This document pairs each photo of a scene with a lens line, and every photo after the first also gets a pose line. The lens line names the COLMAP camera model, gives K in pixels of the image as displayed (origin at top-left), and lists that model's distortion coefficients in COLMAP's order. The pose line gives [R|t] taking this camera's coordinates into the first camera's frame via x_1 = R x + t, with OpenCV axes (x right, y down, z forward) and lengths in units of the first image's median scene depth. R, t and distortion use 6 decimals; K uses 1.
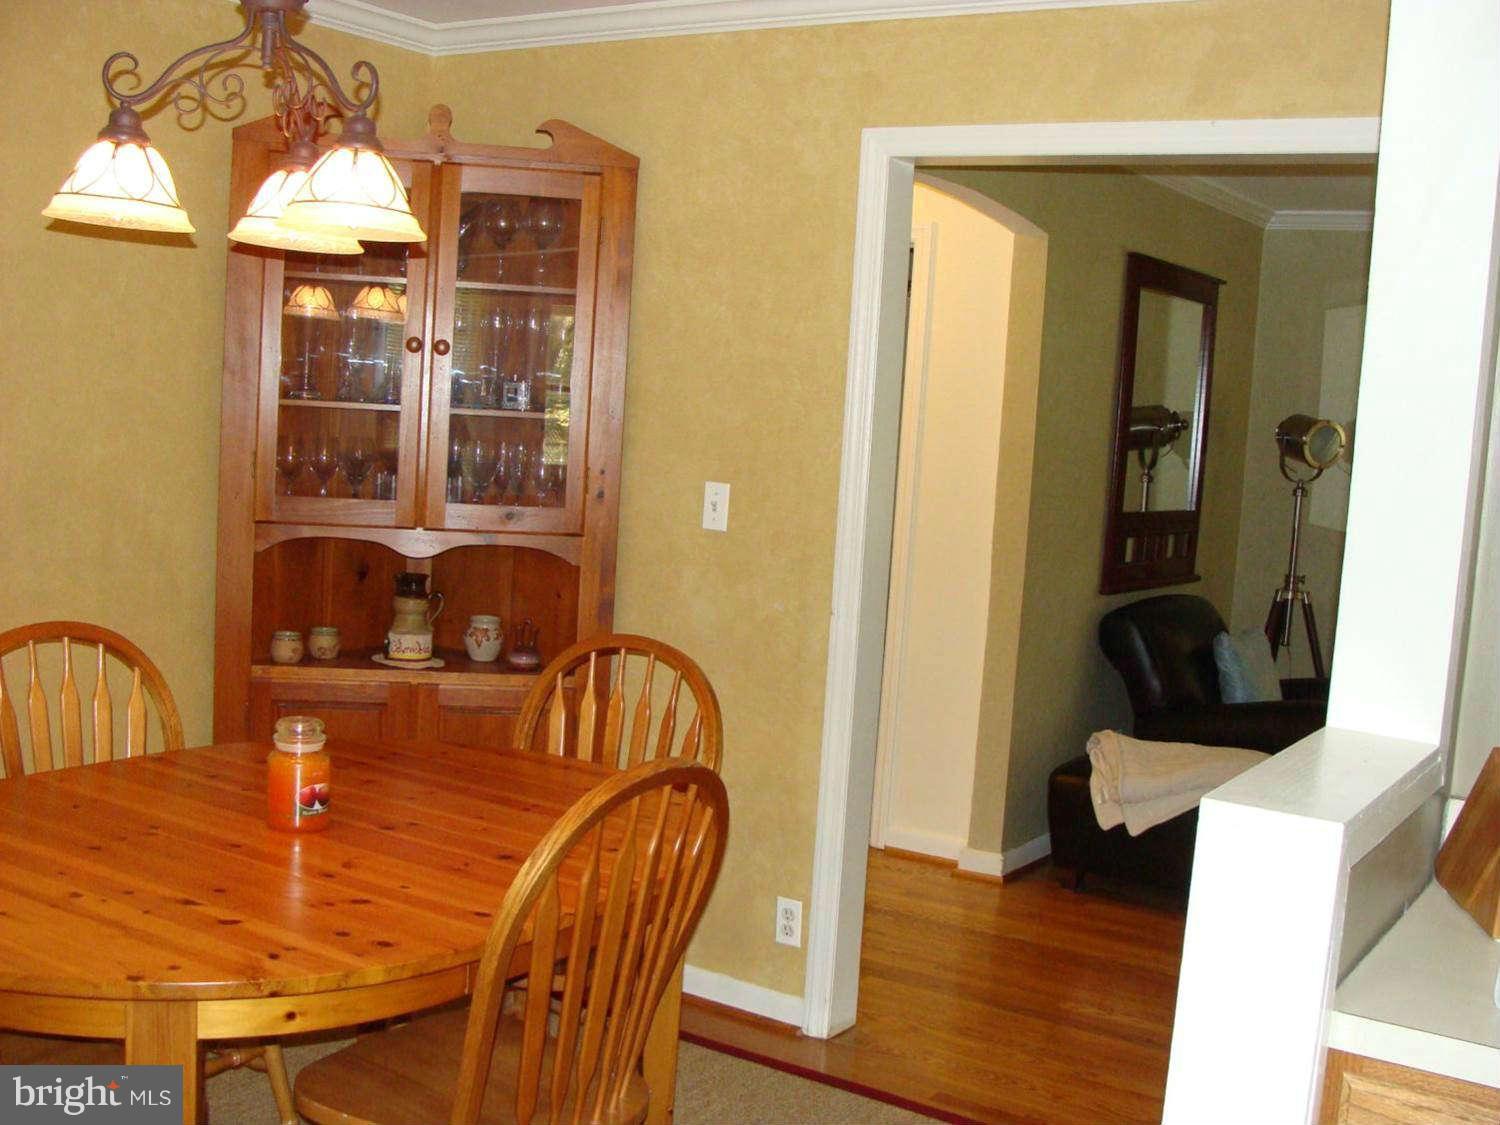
lens RADIAL K [[1710.7, 0, 750.0], [0, 1710.7, 562.5], [0, 0, 1]] dist [-0.182861, 0.183821]
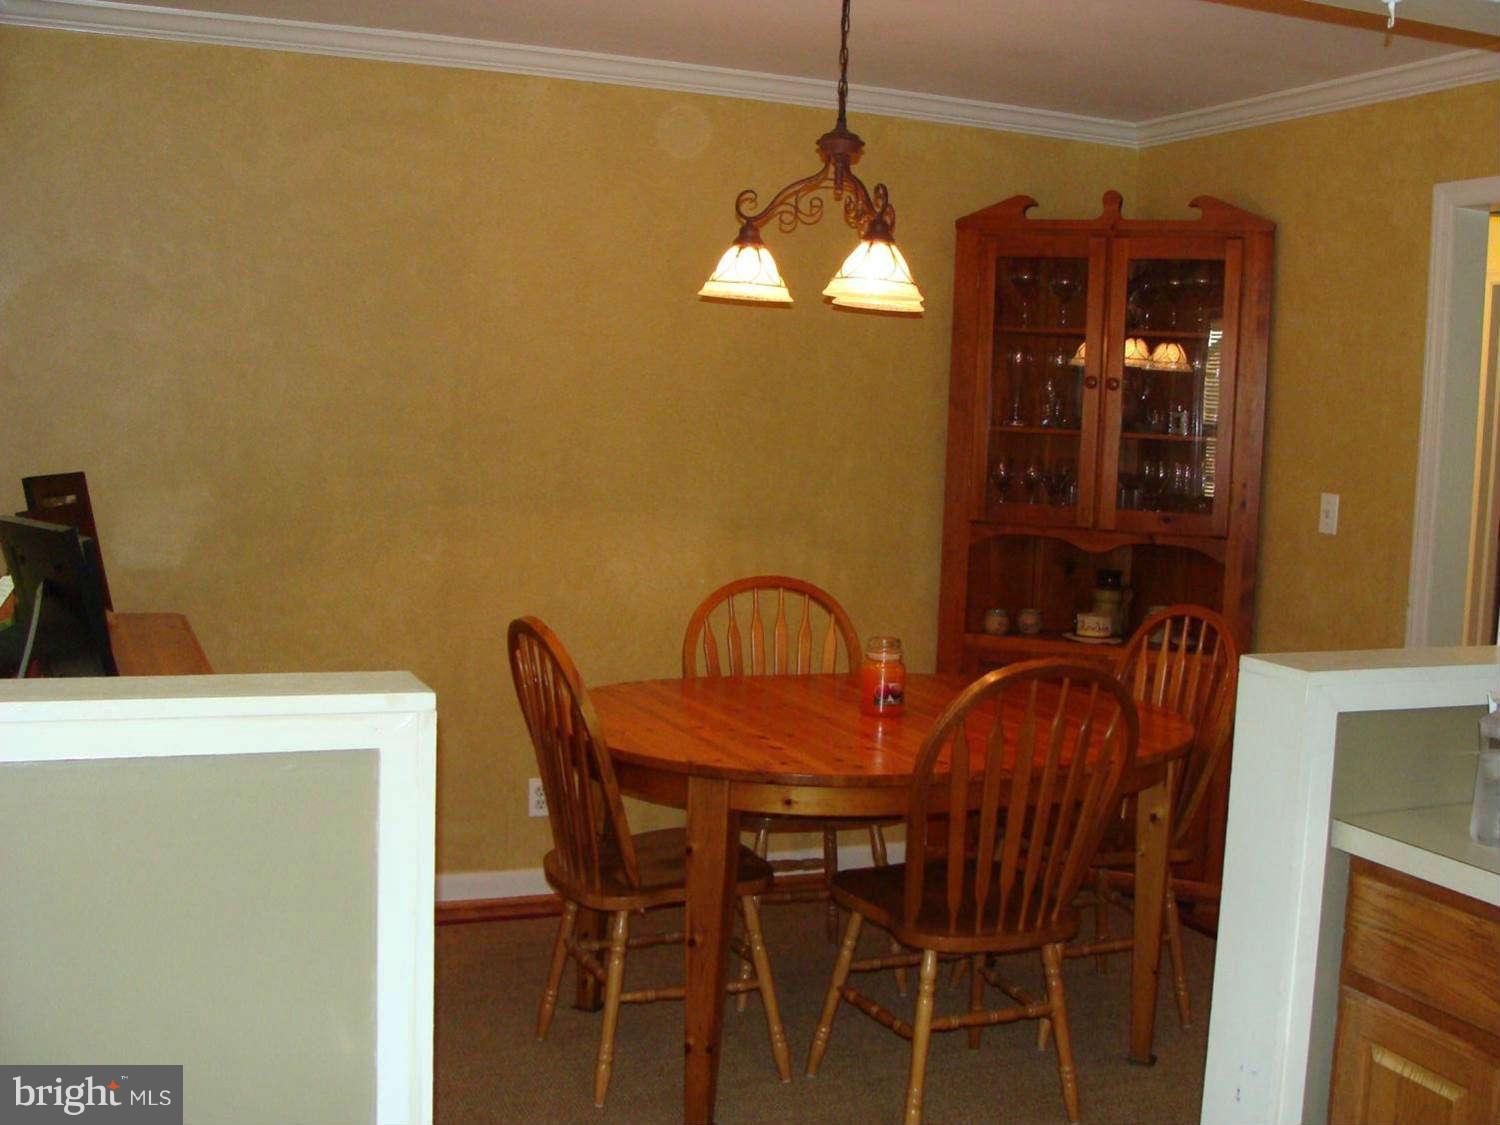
lens RADIAL K [[1710.7, 0, 750.0], [0, 1710.7, 562.5], [0, 0, 1]] dist [-0.182861, 0.183821]
pose [[0.826328, 0.023498, -0.562698, 0.301942], [-0.045455, 0.998652, -0.025048, 0.047537], [0.561351, 0.046276, 0.826283, -0.173619]]
